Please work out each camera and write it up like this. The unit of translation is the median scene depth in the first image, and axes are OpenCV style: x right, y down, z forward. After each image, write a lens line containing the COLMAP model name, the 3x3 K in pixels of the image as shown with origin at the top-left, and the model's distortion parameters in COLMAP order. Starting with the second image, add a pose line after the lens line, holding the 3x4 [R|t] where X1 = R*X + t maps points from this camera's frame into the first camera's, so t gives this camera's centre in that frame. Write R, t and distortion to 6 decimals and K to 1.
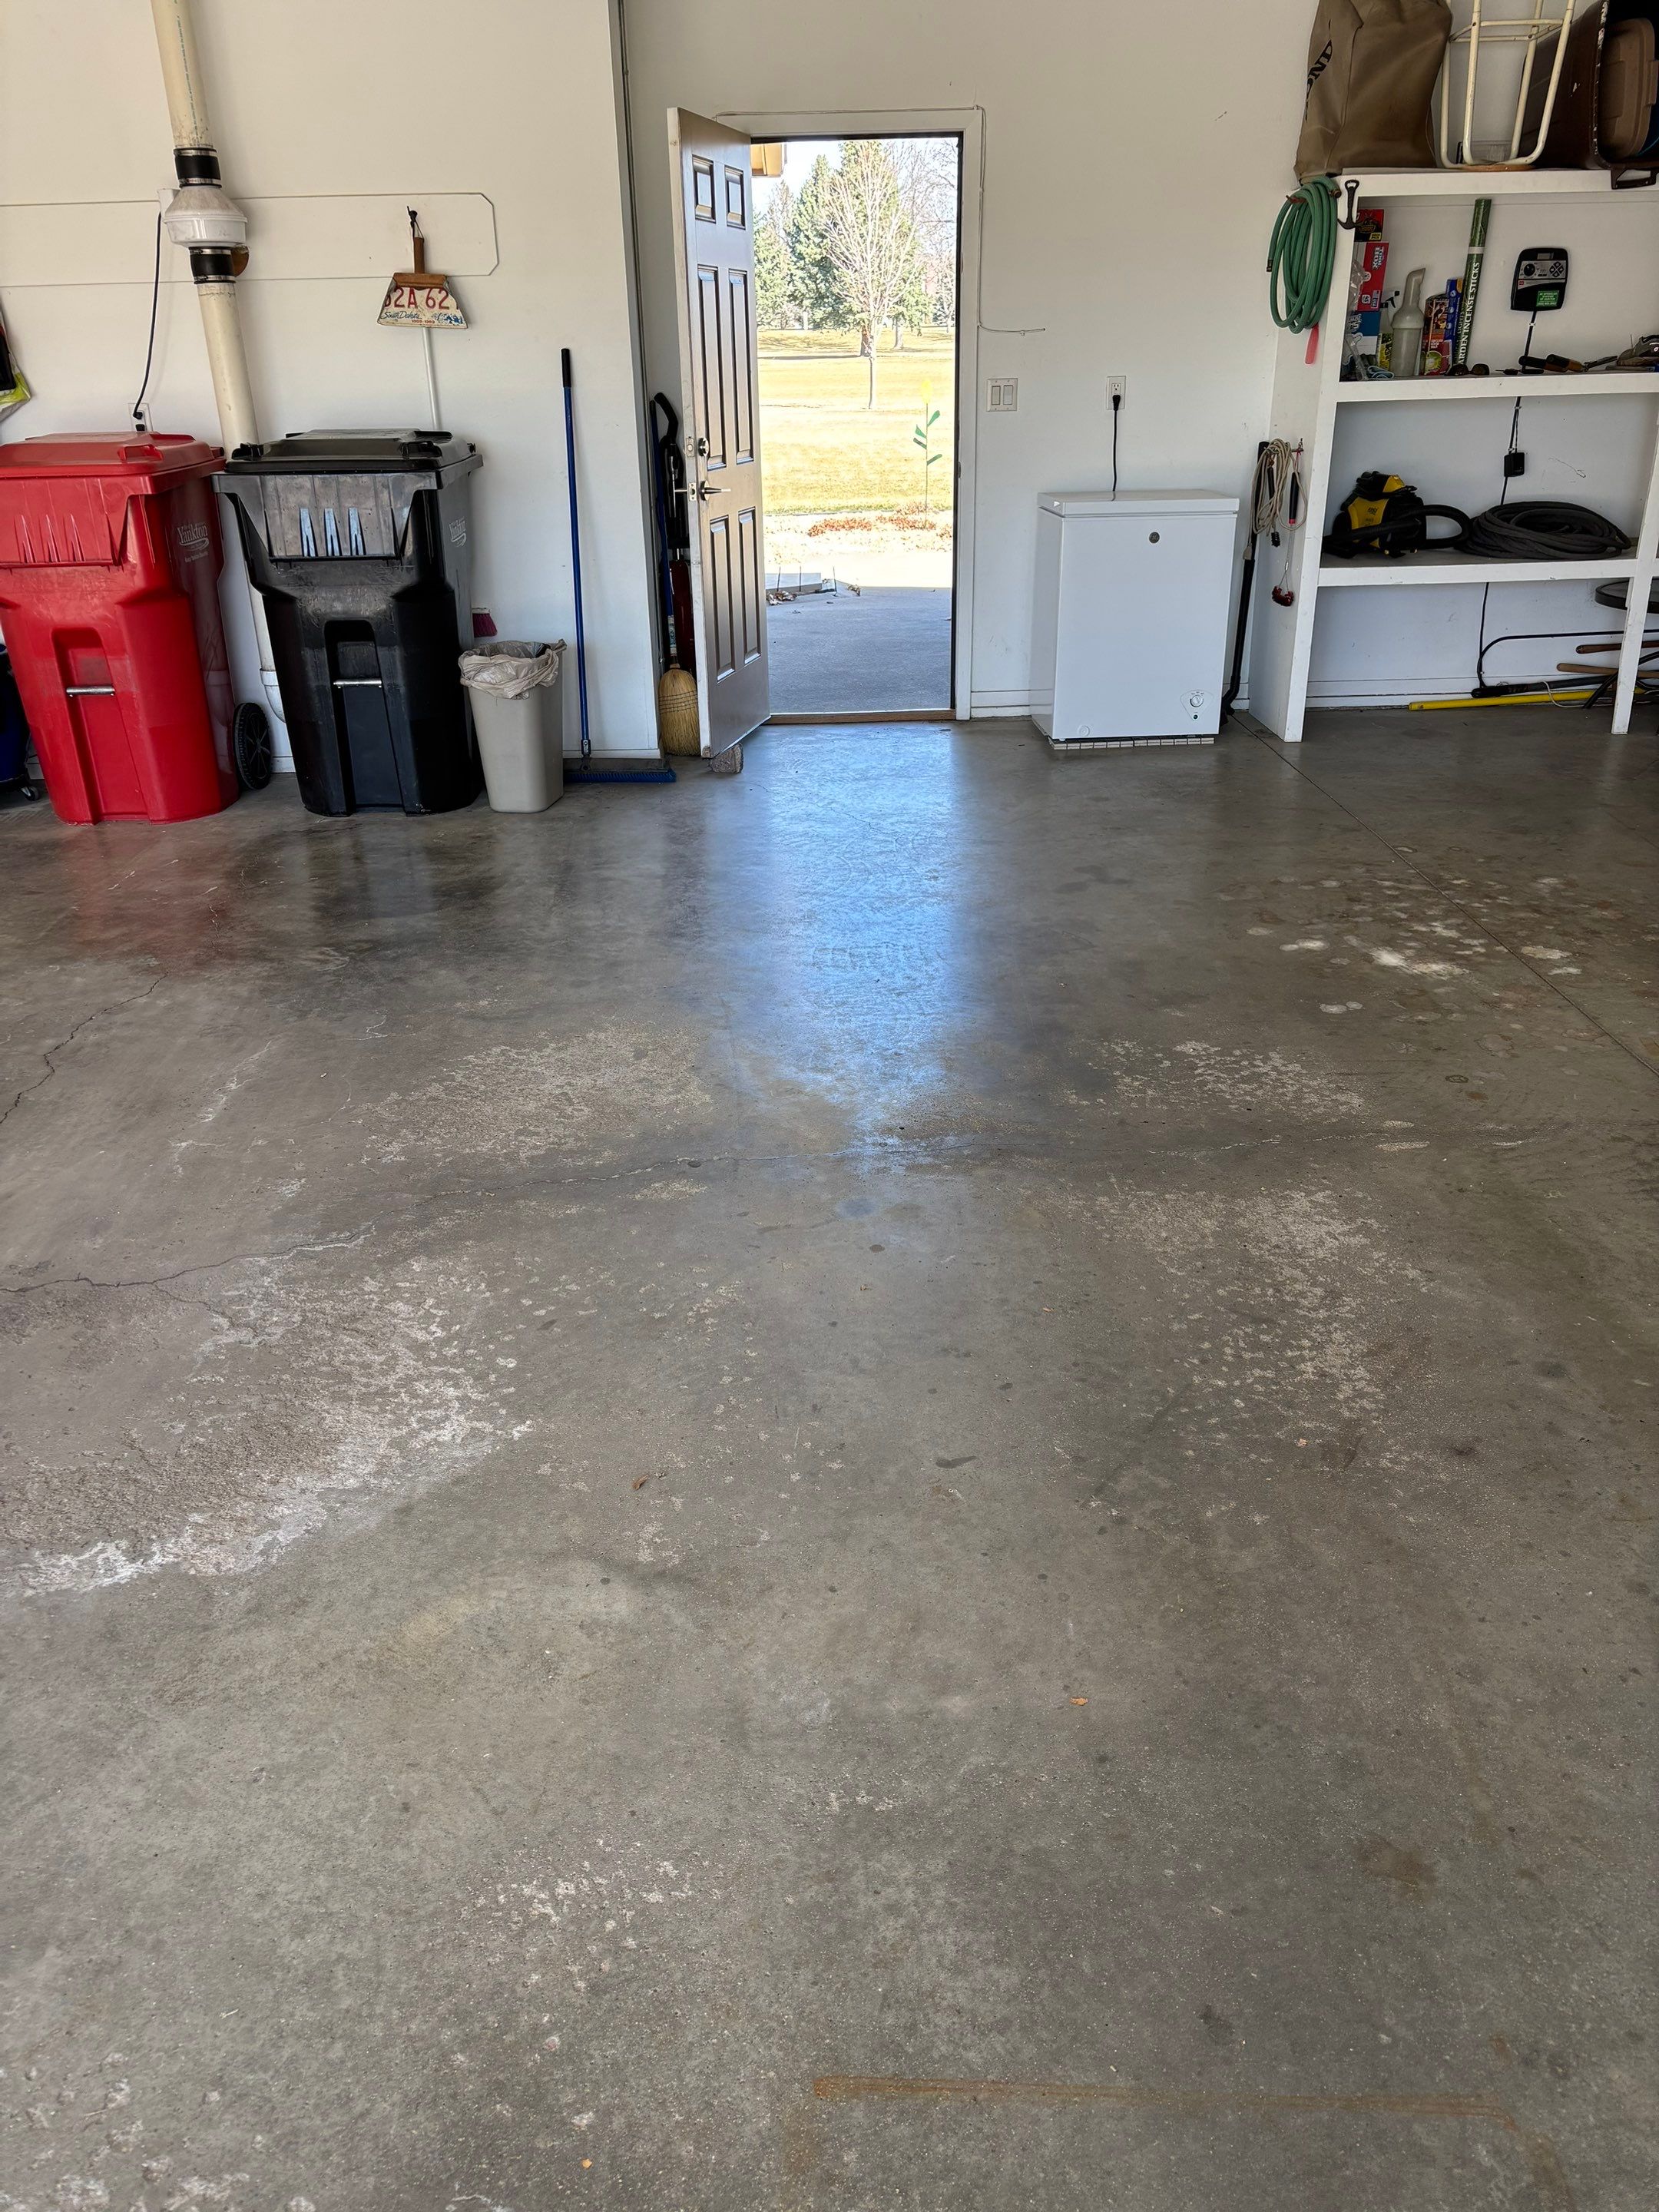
lens RADIAL K [[888.3, 0, 782.4], [0, 888.3, 1236.4], [0, 0, 1]] dist [-0.003915, -0.000030]
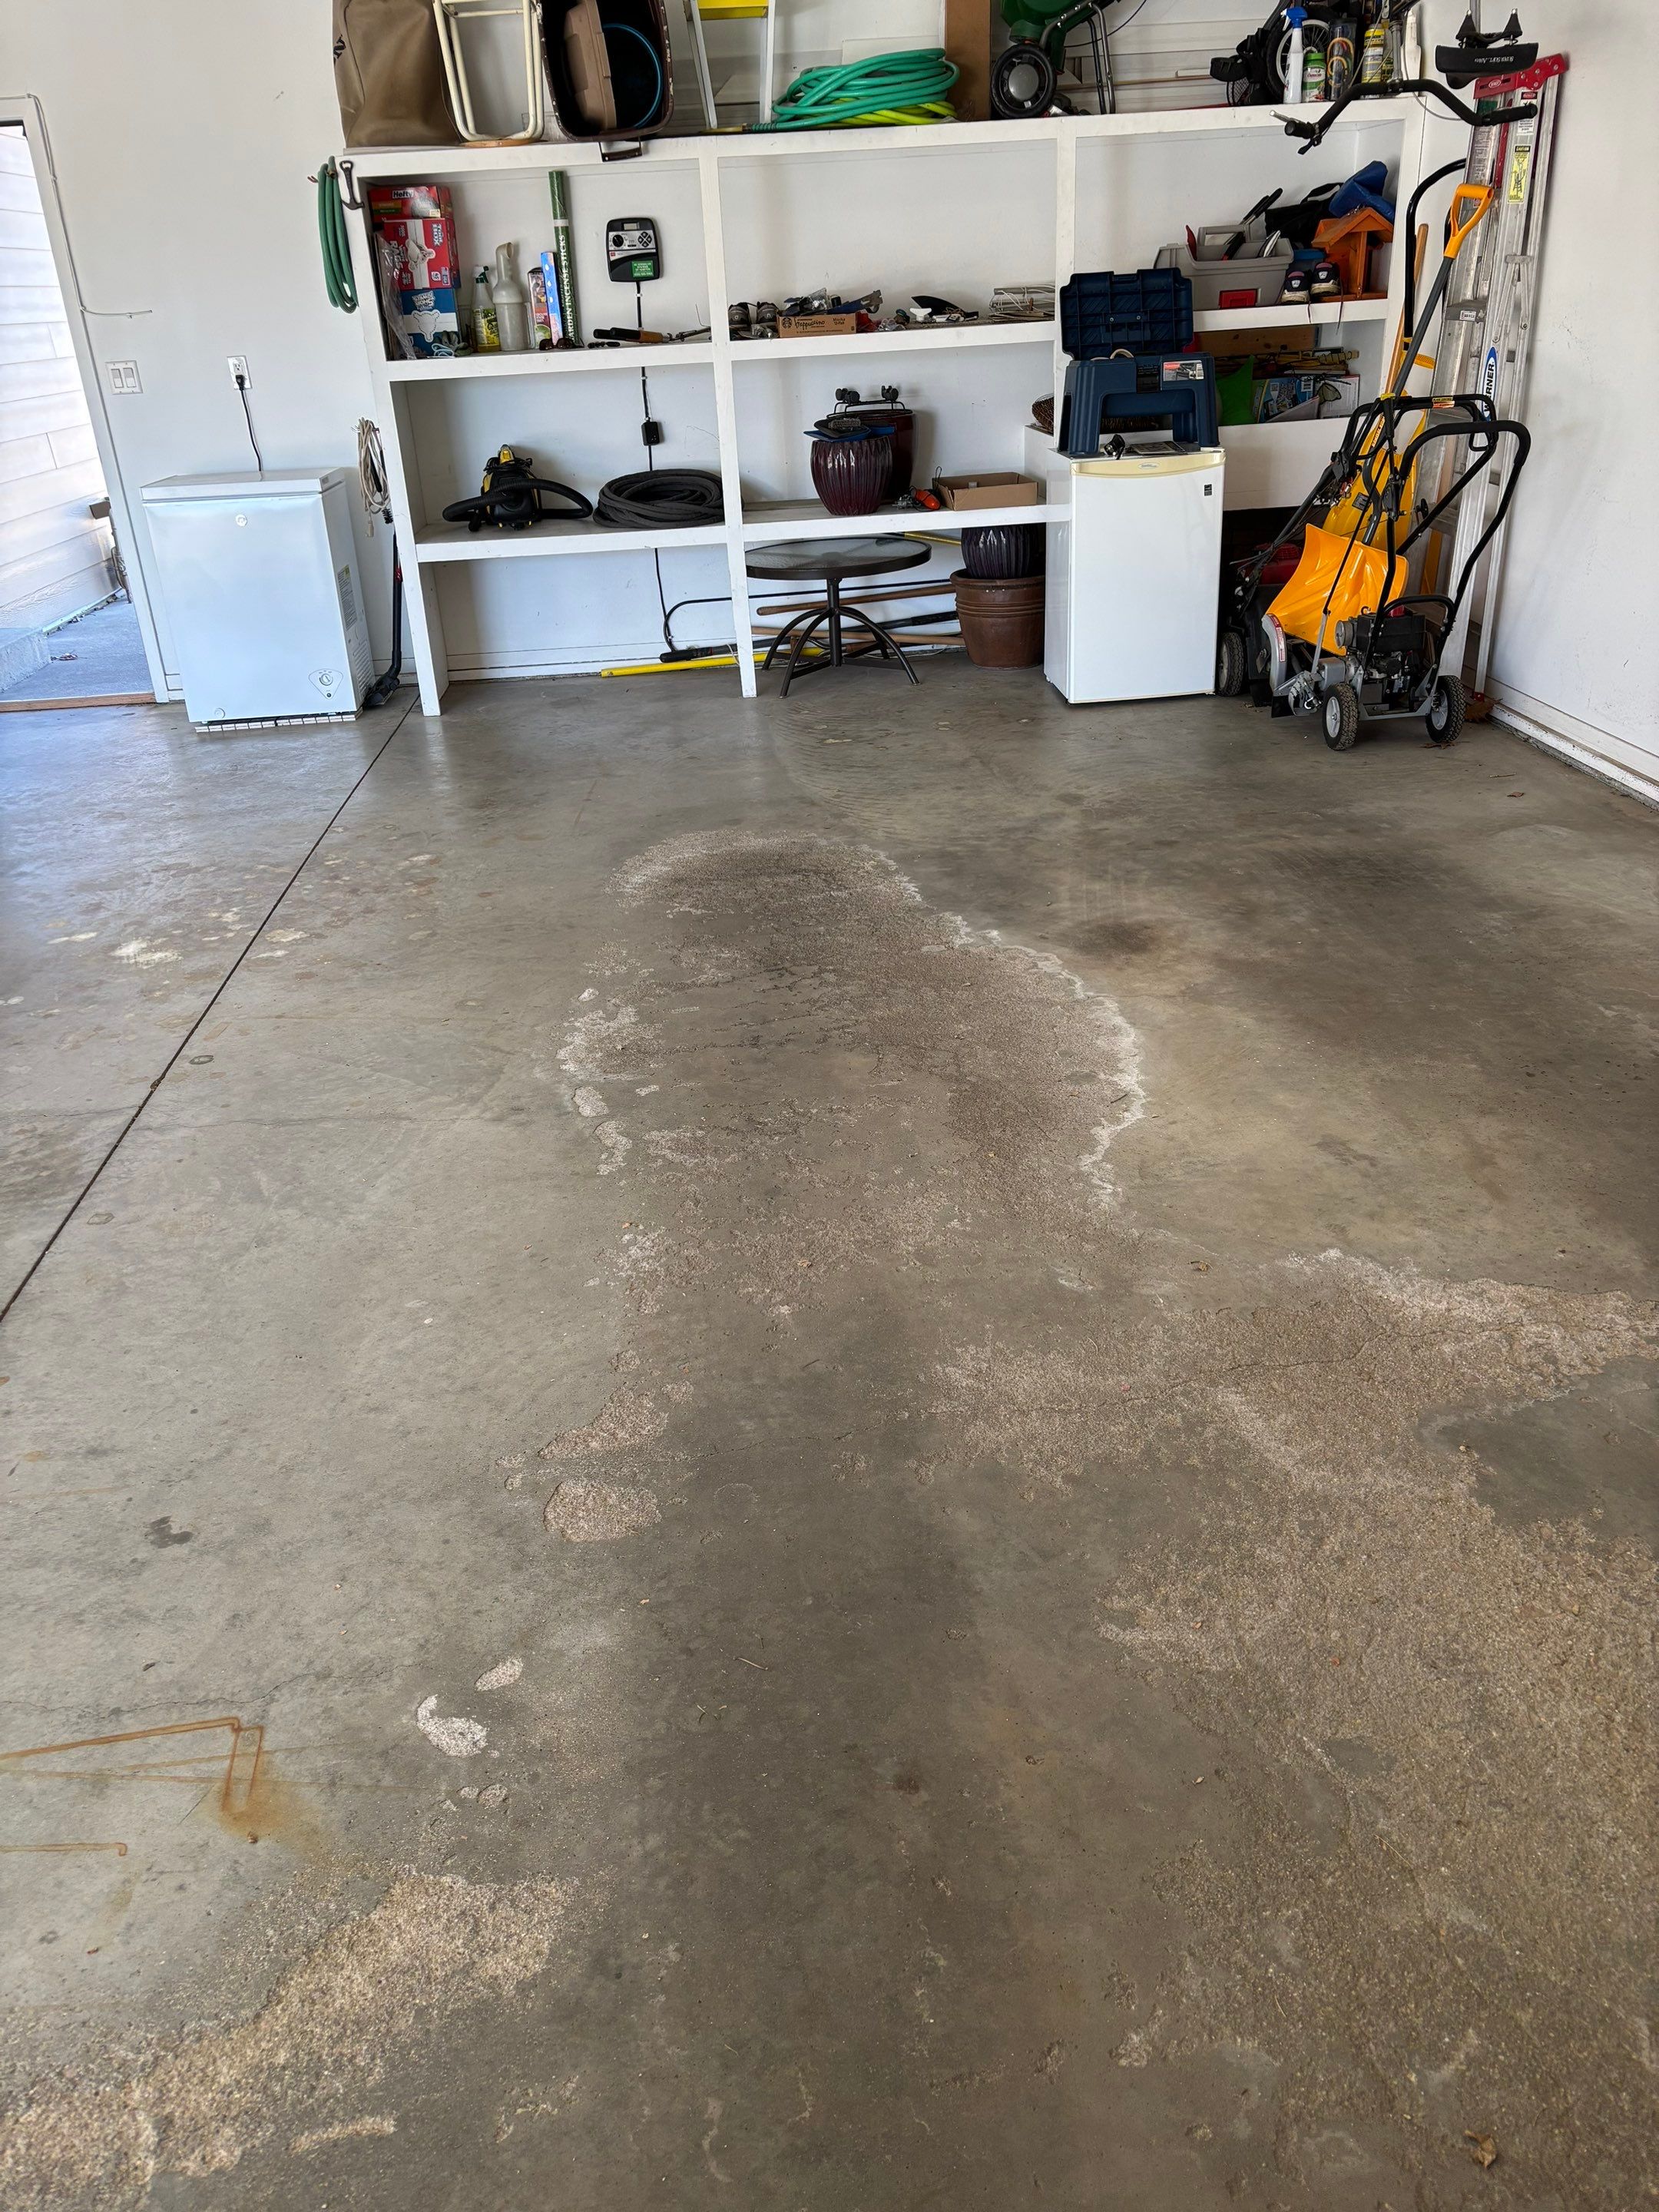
lens RADIAL K [[888.3, 0, 793.6], [0, 888.3, 1199.2], [0, 0, 1]] dist [-0.003915, -0.000030]
pose [[0.998126, -0.051187, 0.033543, 0.940255], [0.050578, 0.998544, 0.018765, -0.000543], [-0.034454, -0.017033, 0.999261, -0.044632]]
